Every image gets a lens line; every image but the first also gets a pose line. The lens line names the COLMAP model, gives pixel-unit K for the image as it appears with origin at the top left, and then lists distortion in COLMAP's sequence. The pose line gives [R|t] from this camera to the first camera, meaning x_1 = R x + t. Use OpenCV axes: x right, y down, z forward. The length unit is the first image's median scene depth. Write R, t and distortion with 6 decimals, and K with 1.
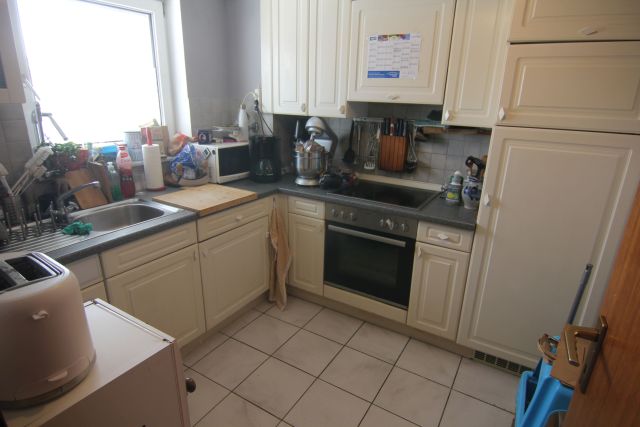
lens RADIAL K [[360.7, 0, 320.7], [0, 360.7, 218.0], [0, 0, 1]] dist [-0.004379, -0.000303]
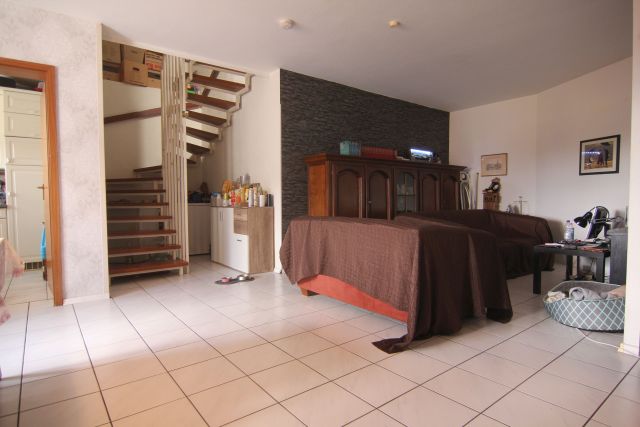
lens RADIAL K [[360.7, 0, 322.6], [0, 360.7, 214.7], [0, 0, 1]] dist [-0.004379, -0.000303]
pose [[0.358744, -0.062721, 0.931326, -0.842558], [0.315952, 0.947005, -0.057927, 0.709379], [-0.878338, 0.315036, 0.359549, -1.359328]]
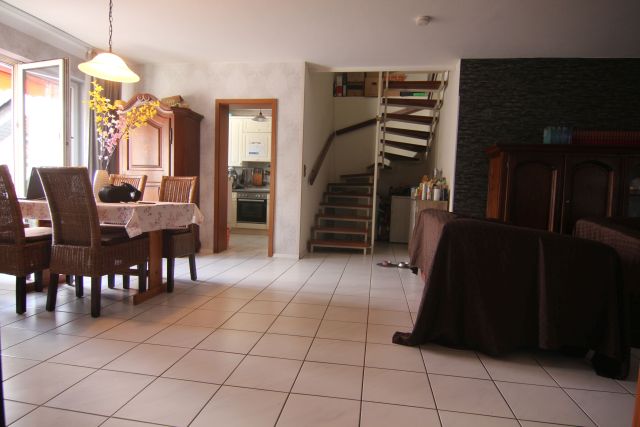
lens RADIAL K [[360.7, 0, 325.4], [0, 360.7, 214.6], [0, 0, 1]] dist [-0.004379, -0.000303]
pose [[0.925105, -0.011781, 0.379529, -0.449237], [0.108590, 0.965983, -0.234704, 0.927817], [-0.363853, 0.258339, 0.894915, -1.920288]]
